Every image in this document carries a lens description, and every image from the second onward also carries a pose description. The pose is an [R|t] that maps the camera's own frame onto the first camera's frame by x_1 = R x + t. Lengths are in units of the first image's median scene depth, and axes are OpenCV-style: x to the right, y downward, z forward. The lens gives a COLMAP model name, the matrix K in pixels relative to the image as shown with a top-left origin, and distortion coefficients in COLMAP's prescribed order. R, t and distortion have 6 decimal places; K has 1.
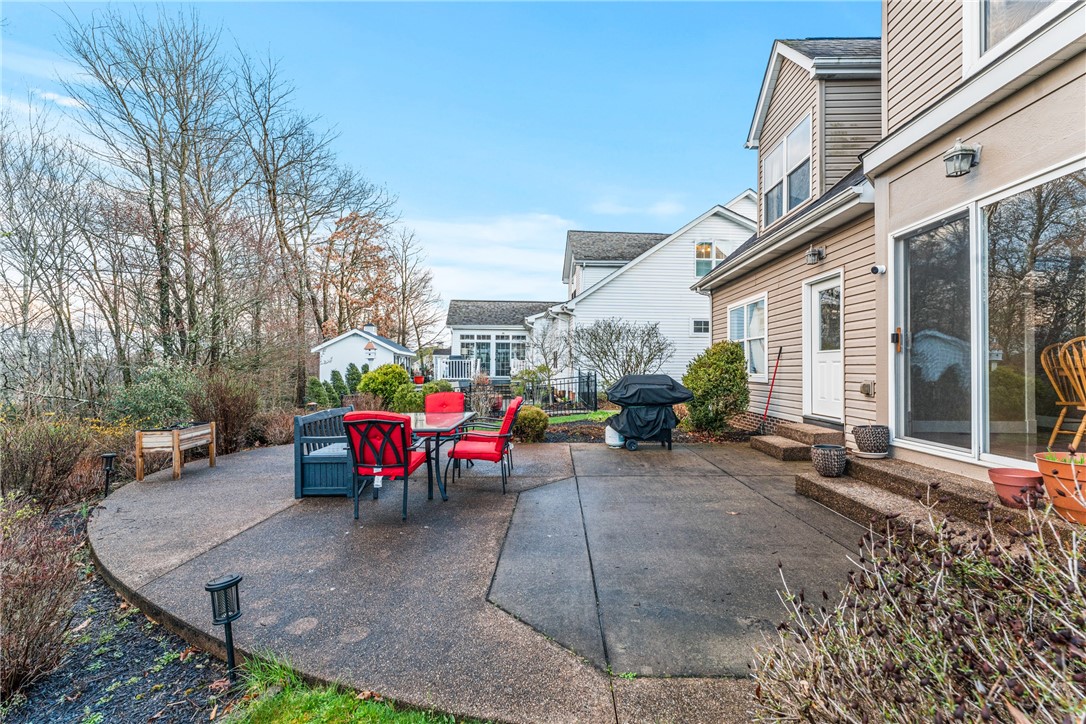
lens RADIAL K [[465.6, 0, 545.3], [0, 465.6, 364.9], [0, 0, 1]] dist [-0.002156, -0.000130]
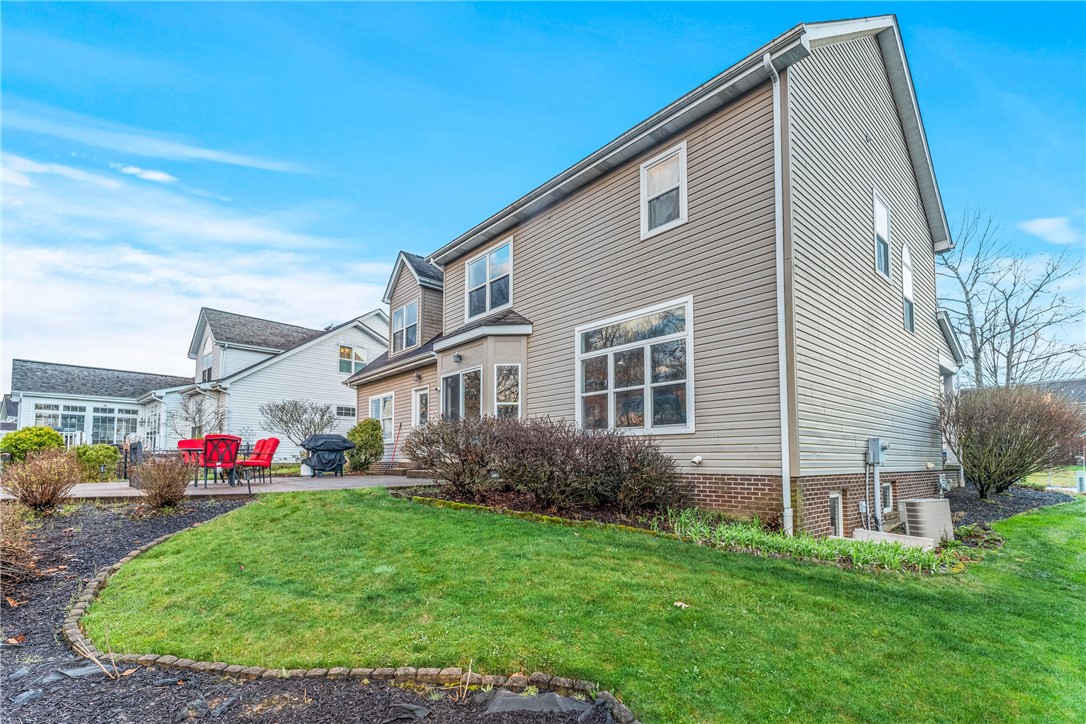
lens RADIAL K [[497.2, 0, 551.9], [0, 497.2, 430.9], [0, 0, 1]] dist [-0.001833, -0.000175]
pose [[0.720666, 0.037674, 0.692258, -0.379668], [0.000777, 0.998478, -0.055148, 0.092788], [-0.693282, 0.040282, 0.719540, -0.742662]]
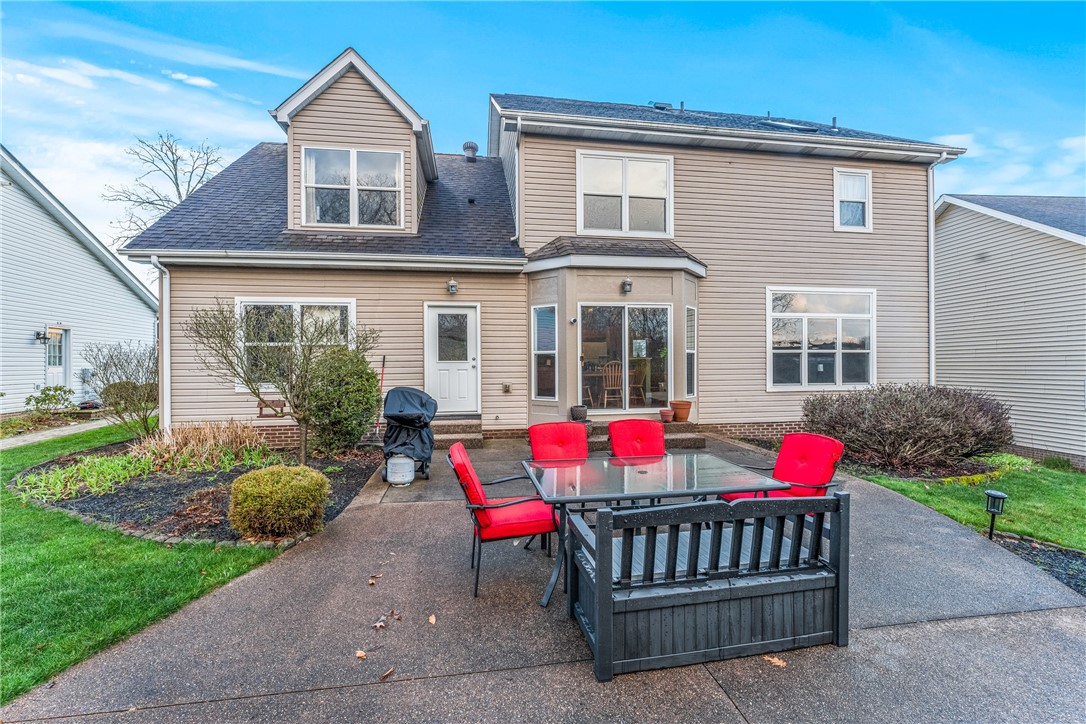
lens RADIAL K [[440.1, 0, 544.3], [0, 440.1, 366.3], [0, 0, 1]] dist [-0.002610, -0.000199]
pose [[-0.177063, -0.001999, 0.984198, -0.511245], [0.000119, 0.999998, 0.002053, -0.015326], [-0.984200, 0.000481, -0.177062, 0.753664]]
